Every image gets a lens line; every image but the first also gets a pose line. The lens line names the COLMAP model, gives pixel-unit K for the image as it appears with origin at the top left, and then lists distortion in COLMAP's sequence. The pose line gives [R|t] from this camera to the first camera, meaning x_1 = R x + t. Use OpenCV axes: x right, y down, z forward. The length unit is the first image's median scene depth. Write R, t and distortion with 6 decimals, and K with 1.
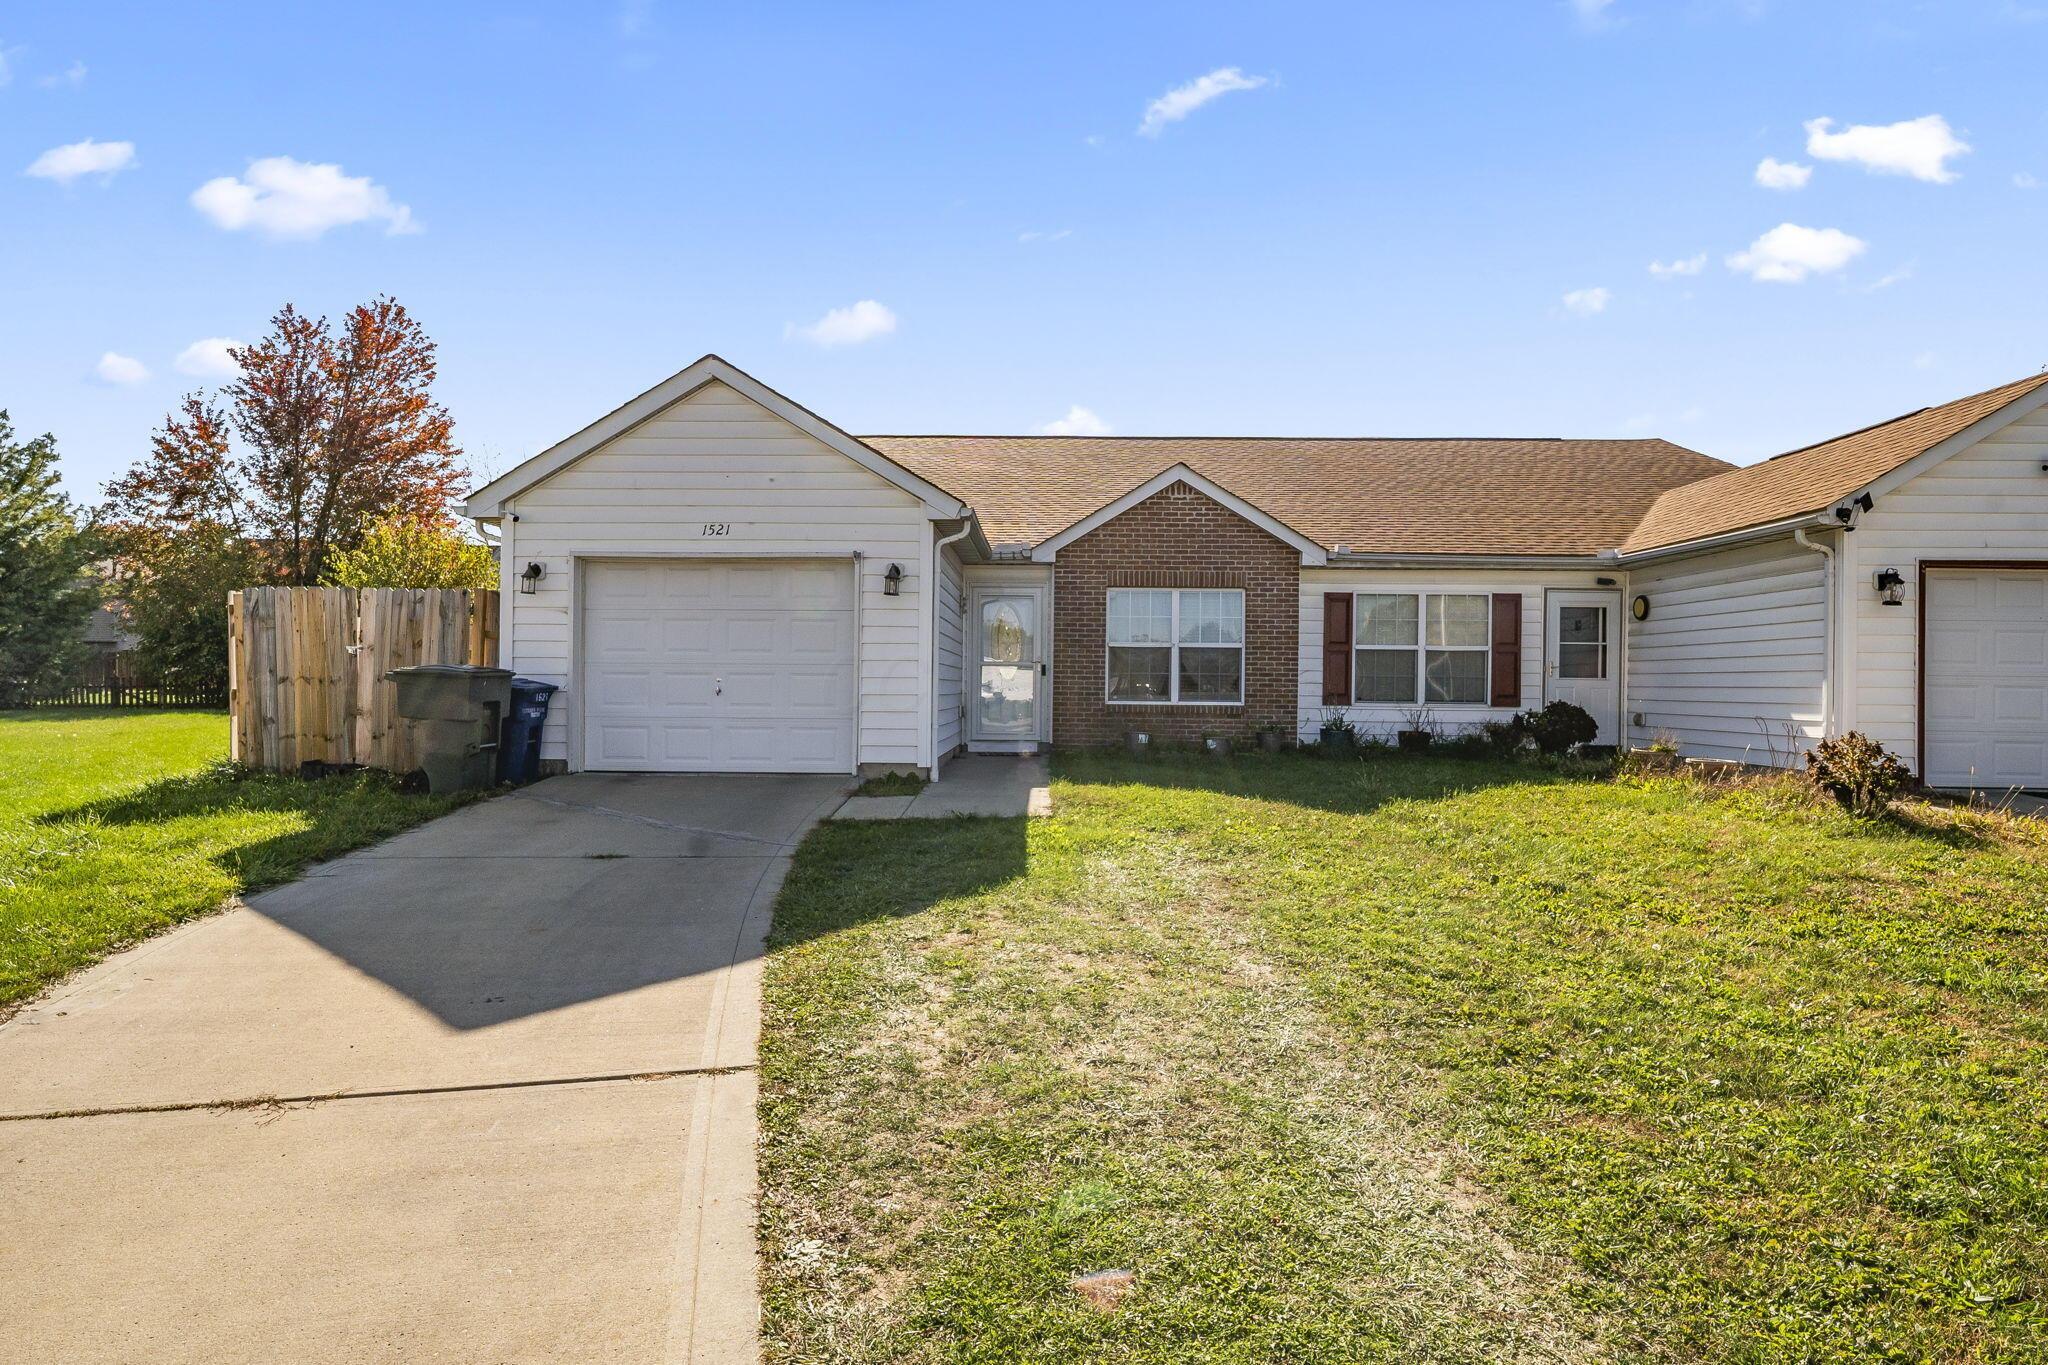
lens RADIAL K [[1107.8, 0, 1016.4], [0, 1107.8, 680.0], [0, 0, 1]] dist [0.000375, 0.000077]
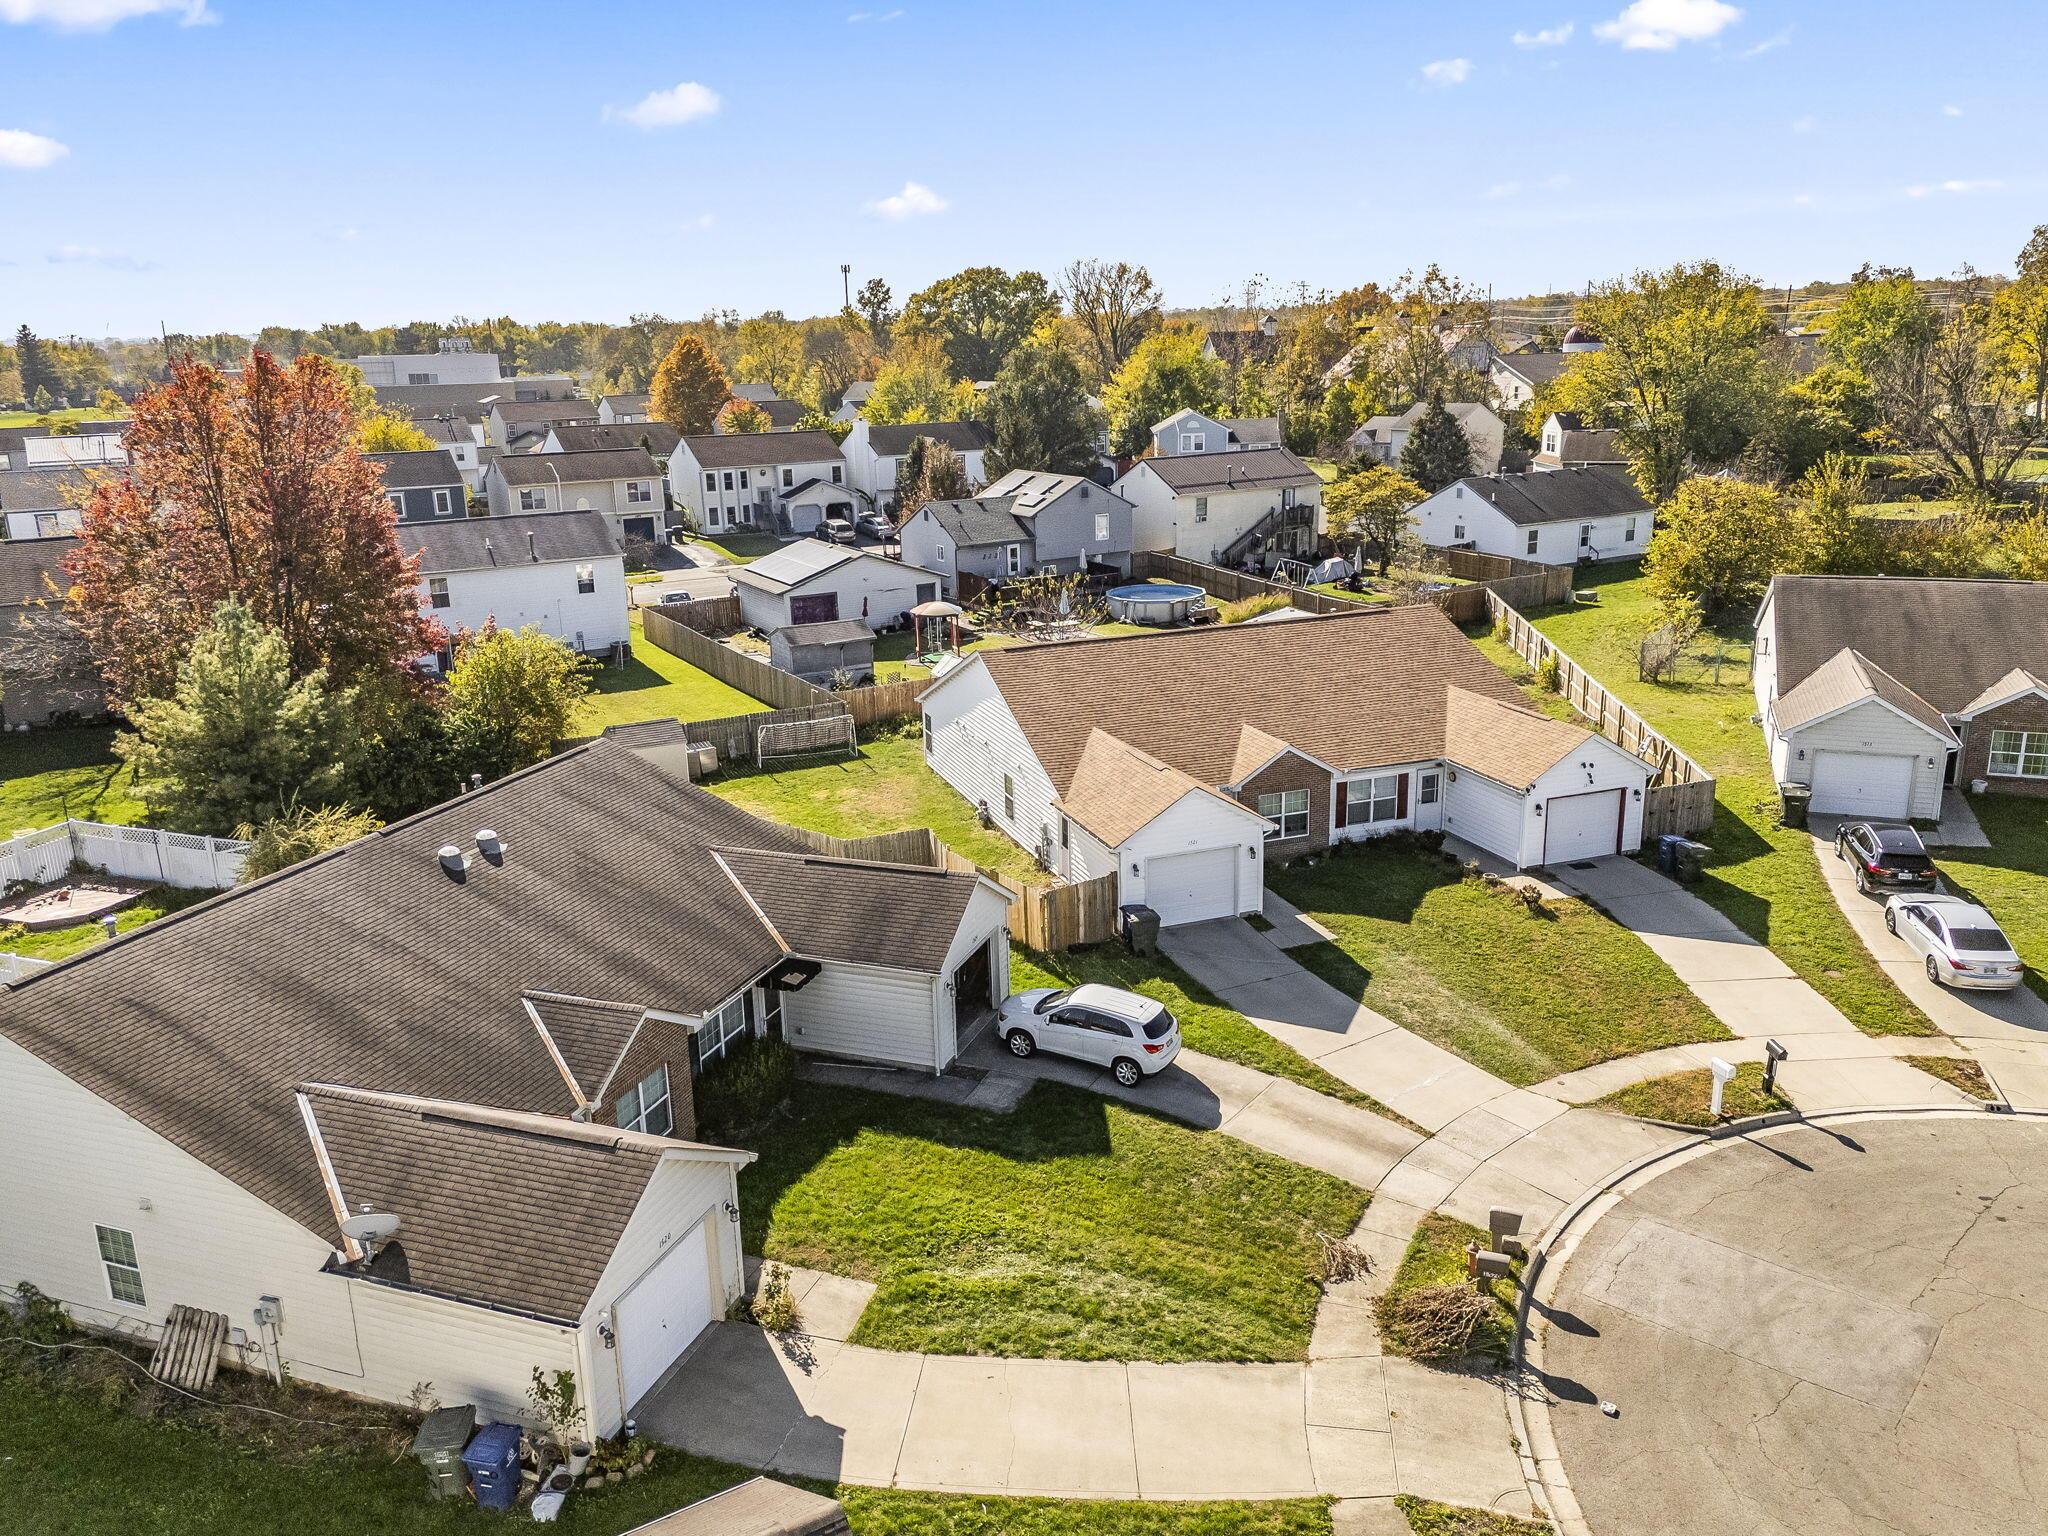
lens RADIAL K [[1532.4, 0, 1029.0], [0, 1532.4, 759.9], [0, 0, 1]] dist [0.078485, -0.084306]
pose [[0.927513, -0.129956, 0.350474, -1.678427], [0.031094, 0.961192, 0.274122, -1.192260], [-0.372496, -0.243354, 0.895559, -1.907015]]
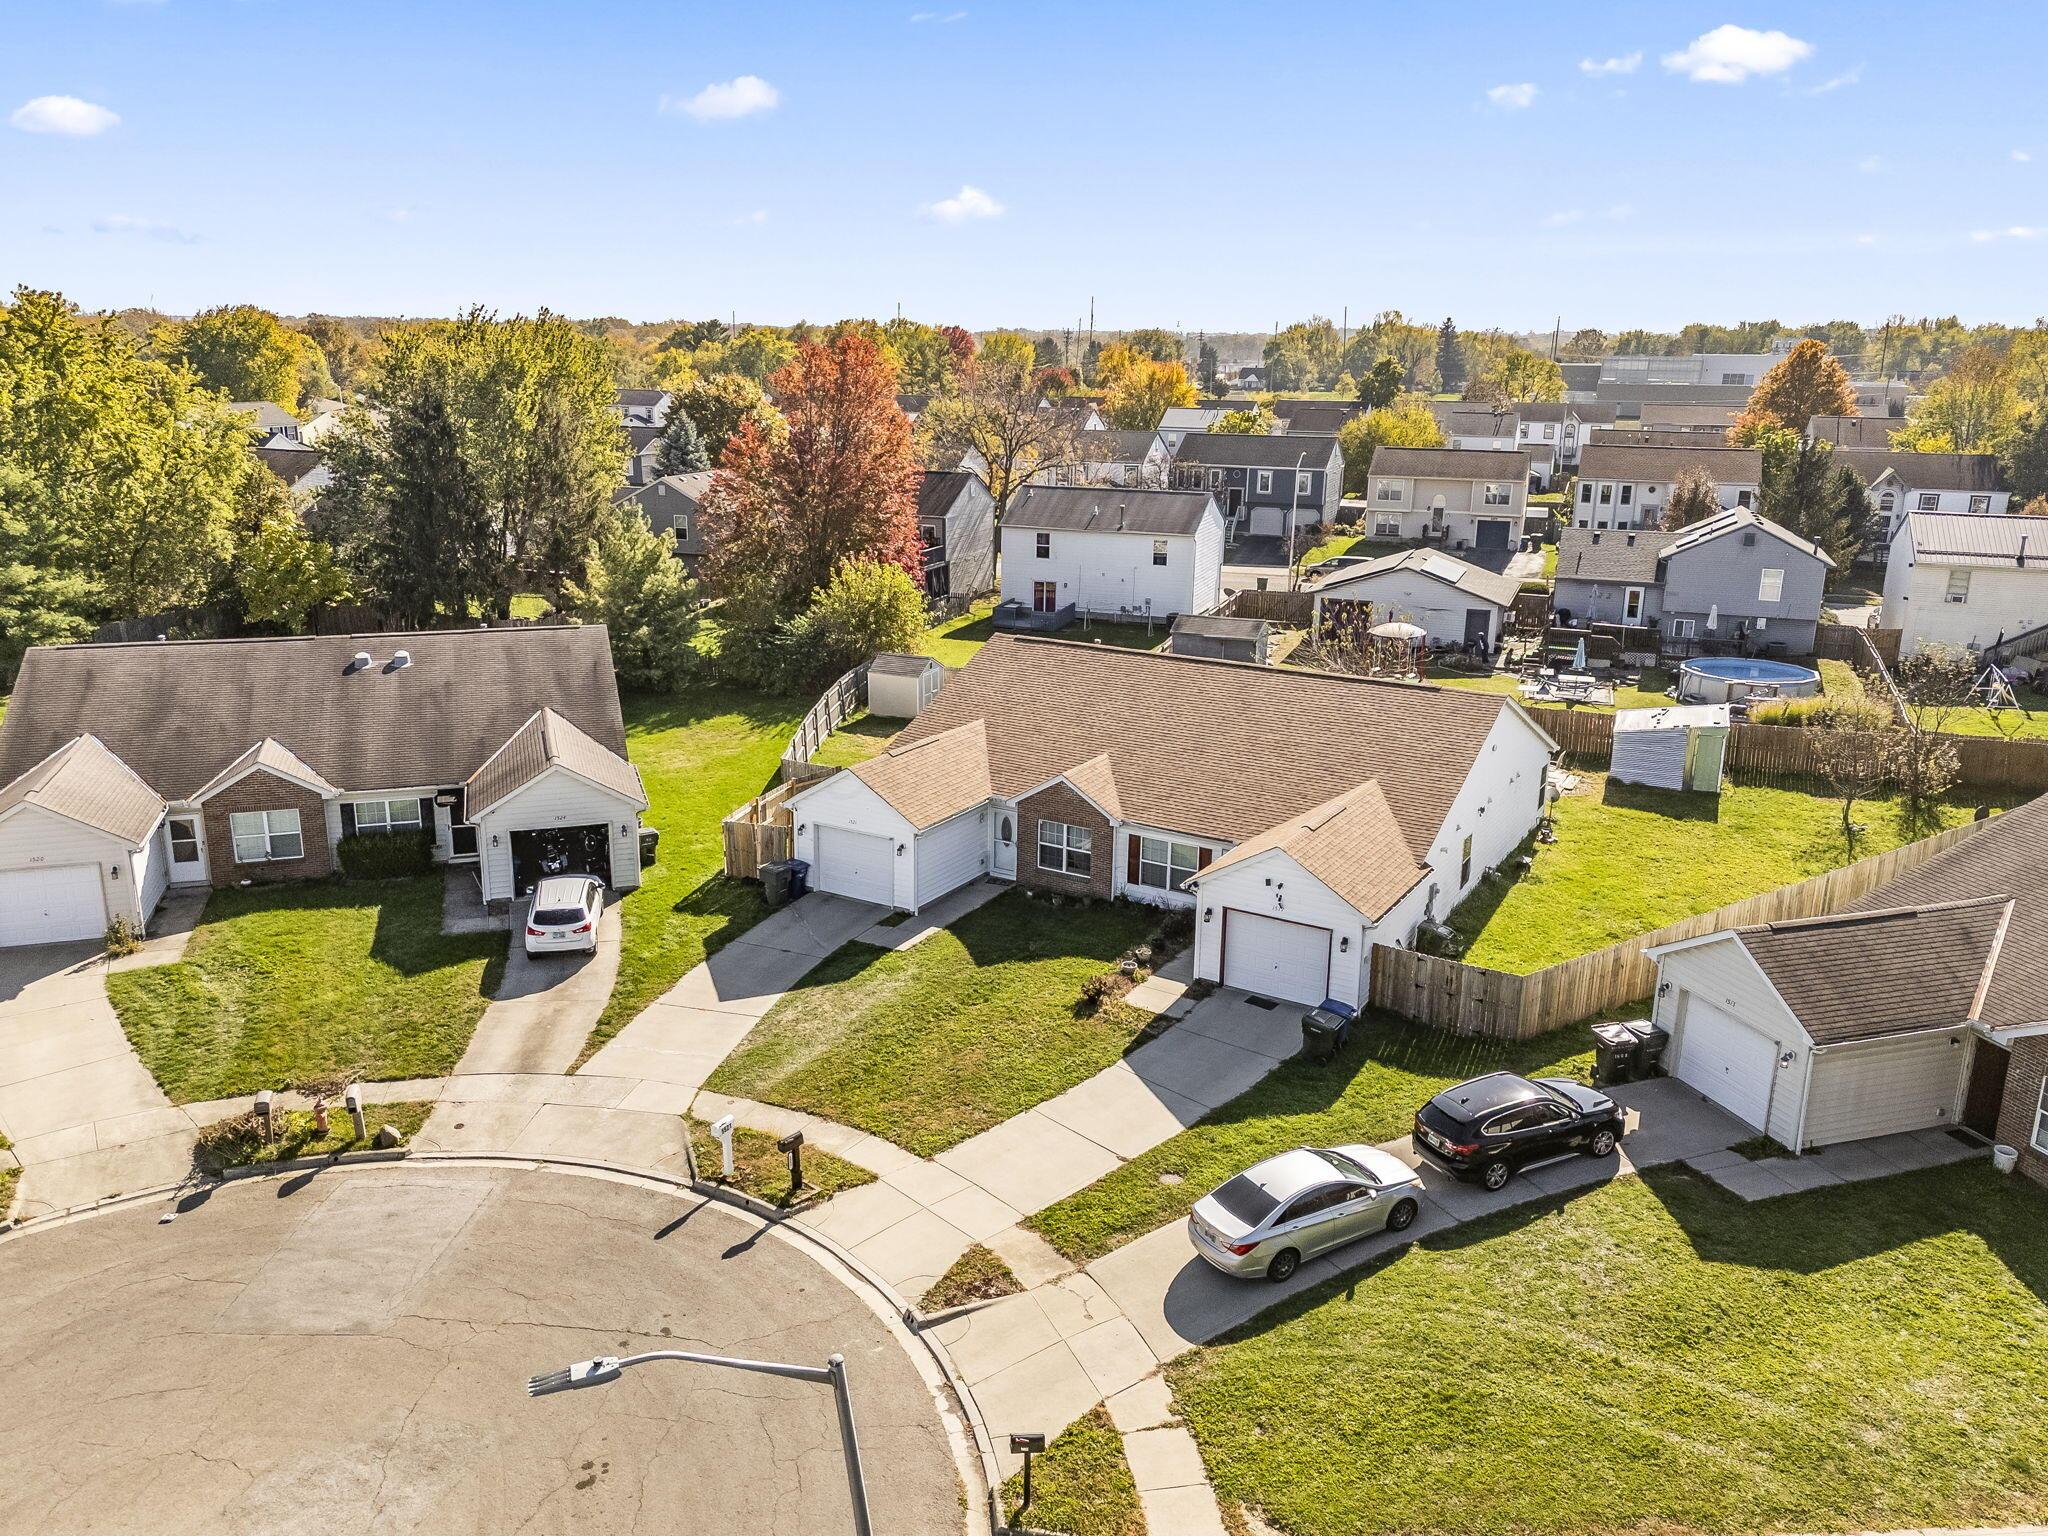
lens RADIAL K [[1532.4, 0, 1029.0], [0, 1532.4, 759.9], [0, 0, 1]] dist [0.078485, -0.084306]
pose [[0.875954, 0.130870, -0.464304, 1.704382], [-0.004437, 0.964642, 0.263526, -1.161994], [0.482375, -0.228776, 0.845562, -1.846383]]
